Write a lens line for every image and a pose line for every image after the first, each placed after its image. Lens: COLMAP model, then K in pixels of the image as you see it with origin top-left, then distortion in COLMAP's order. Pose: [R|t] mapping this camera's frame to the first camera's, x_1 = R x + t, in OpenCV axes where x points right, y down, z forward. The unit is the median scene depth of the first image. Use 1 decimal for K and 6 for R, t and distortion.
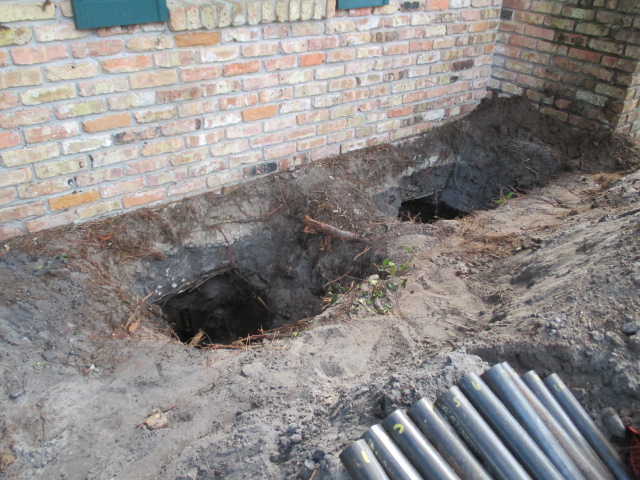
lens RADIAL K [[527.9, 0, 320.1], [0, 527.9, 239.1], [0, 0, 1]] dist [-0.030510, -0.008100]
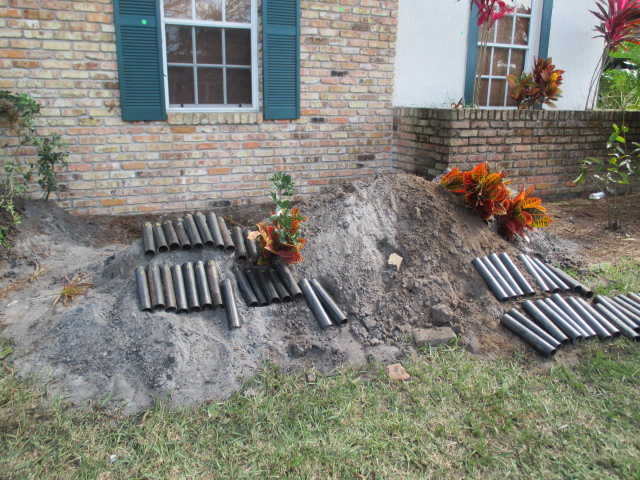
lens RADIAL K [[527.9, 0, 319.3], [0, 527.9, 241.1], [0, 0, 1]] dist [-0.030510, -0.008100]
pose [[0.980532, 0.028773, -0.194241, 0.622414], [-0.080340, 0.961405, -0.263147, 0.473484], [0.179173, 0.273629, 0.944999, -0.640568]]
